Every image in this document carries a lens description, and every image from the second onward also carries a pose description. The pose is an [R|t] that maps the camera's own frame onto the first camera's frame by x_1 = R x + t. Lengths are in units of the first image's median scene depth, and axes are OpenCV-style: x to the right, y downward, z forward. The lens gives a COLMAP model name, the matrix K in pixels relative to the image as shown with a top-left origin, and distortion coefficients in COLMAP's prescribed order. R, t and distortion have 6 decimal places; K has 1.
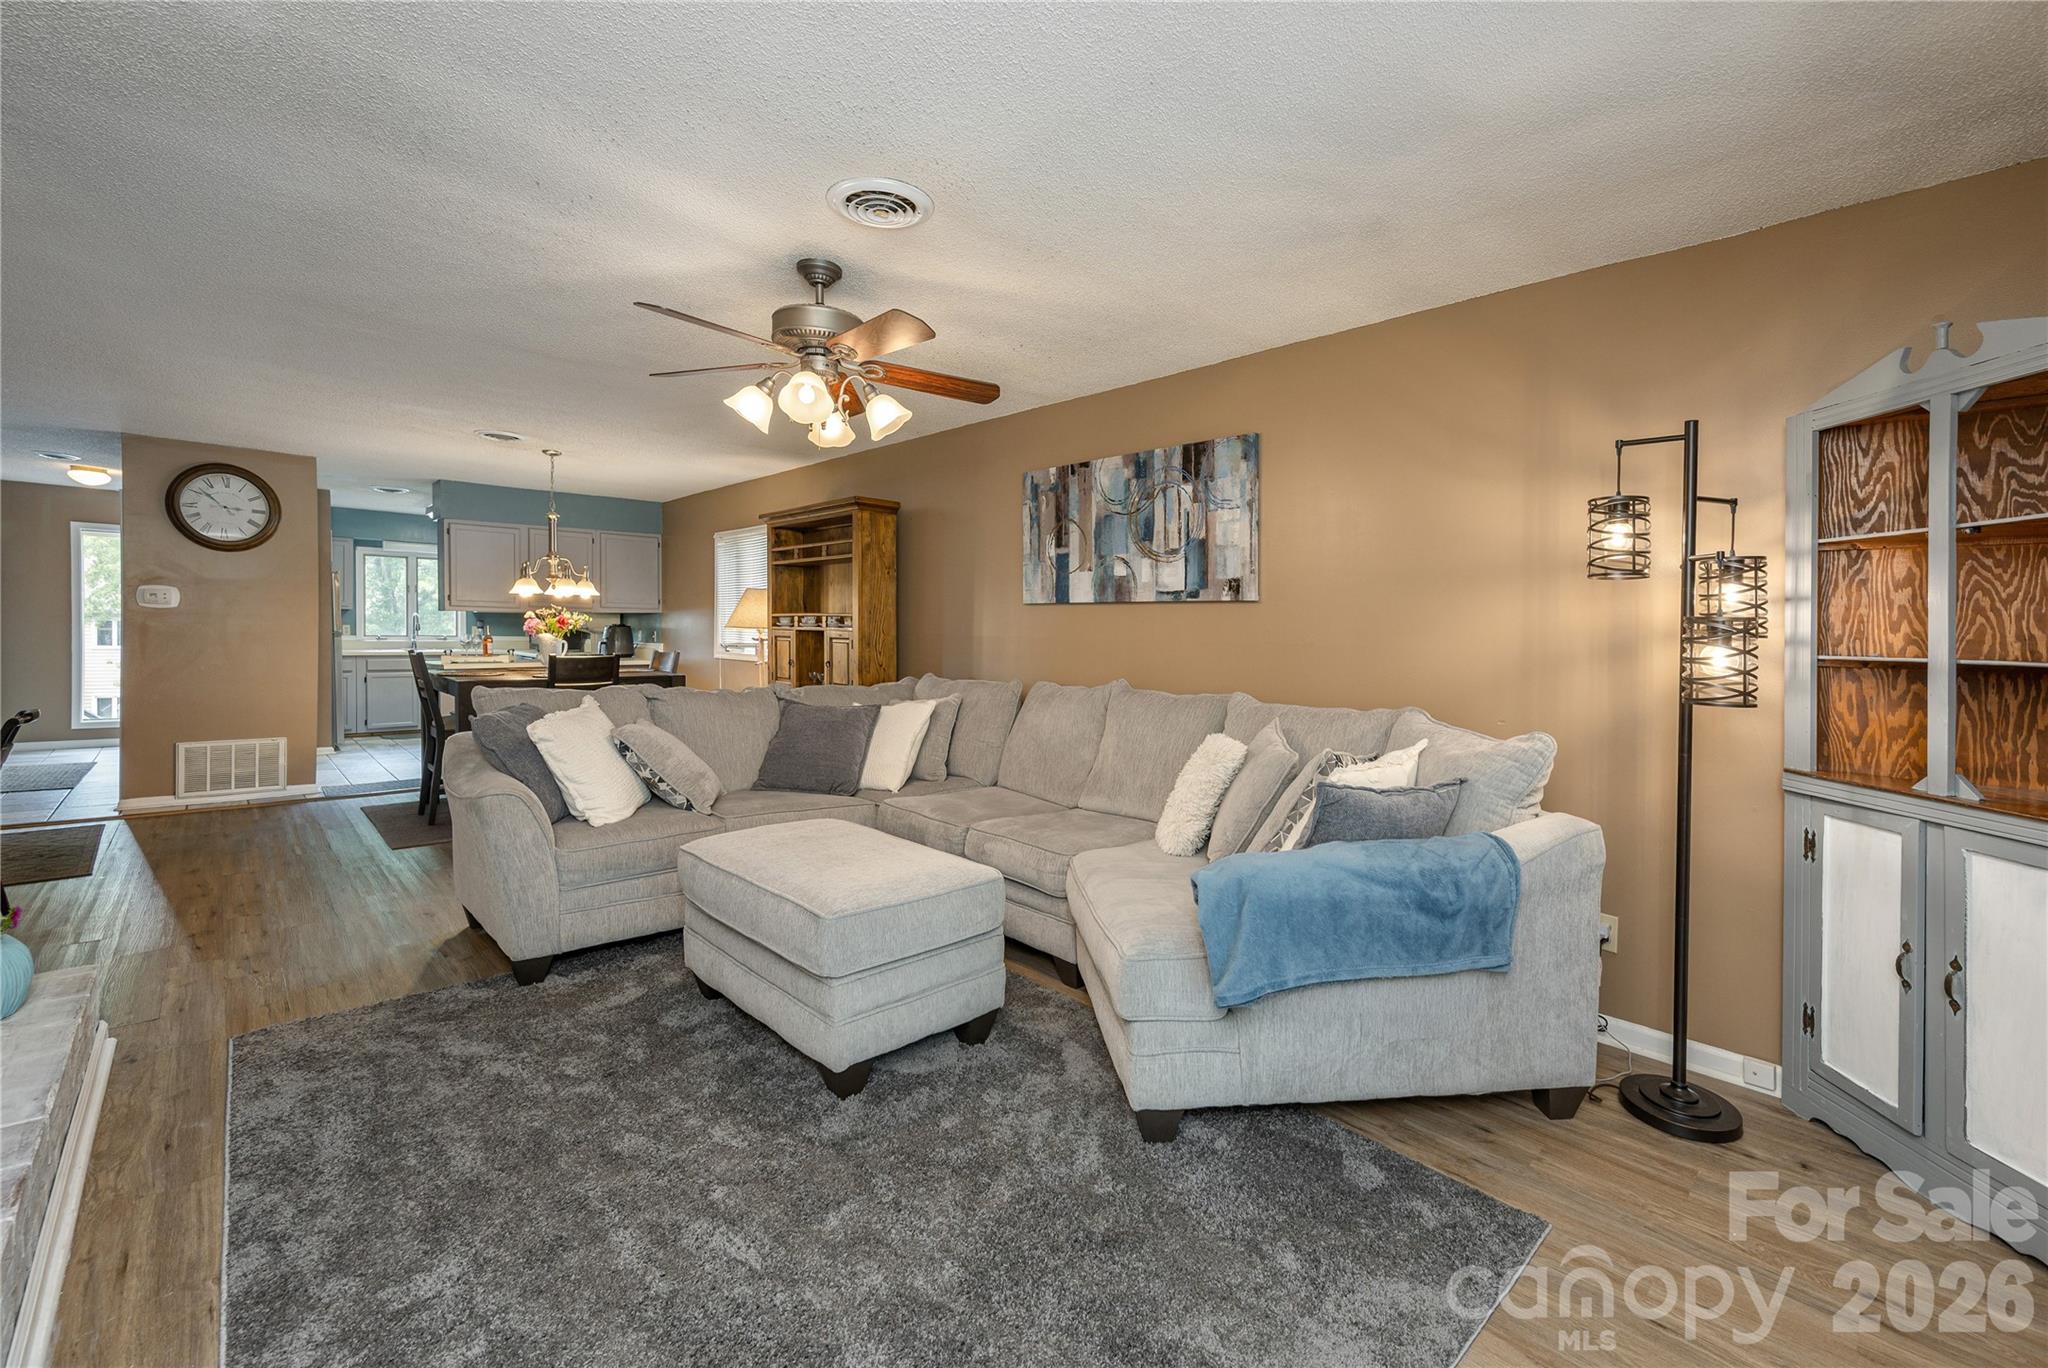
lens RADIAL K [[832.1, 0, 968.5], [0, 832.1, 646.1], [0, 0, 1]] dist [0.011127, 0.000095]
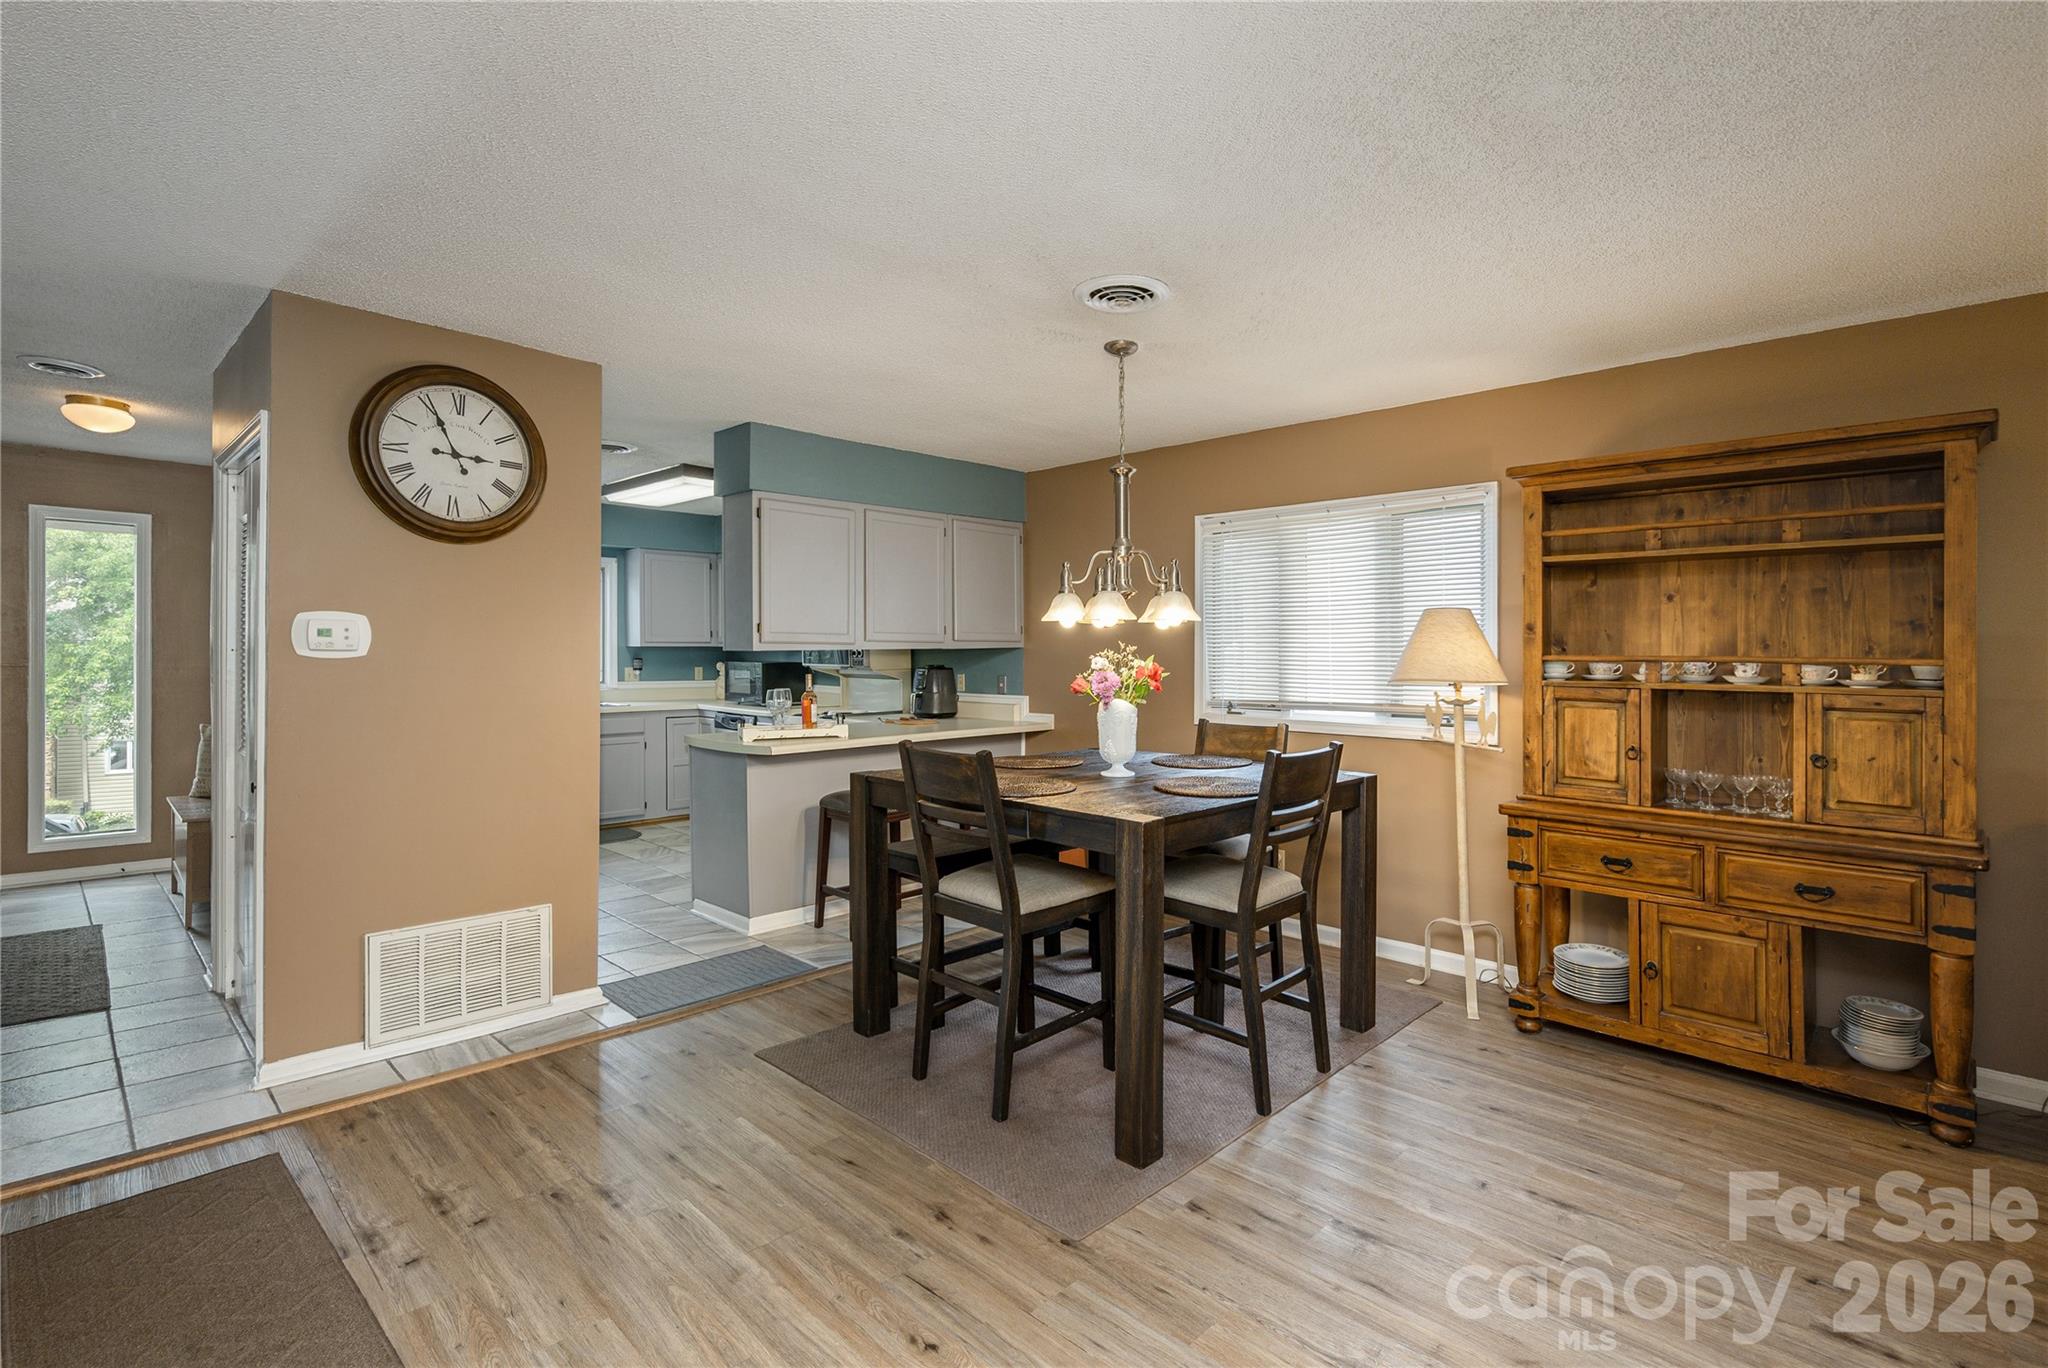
lens RADIAL K [[928.5, 0, 1009.2], [0, 928.5, 658.0], [0, 0, 1]] dist [0.000119, -0.000162]
pose [[0.997699, -0.010374, 0.066995, -0.837471], [0.011208, 0.999864, -0.012097, -0.047154], [-0.066861, 0.012820, 0.997680, 0.603141]]
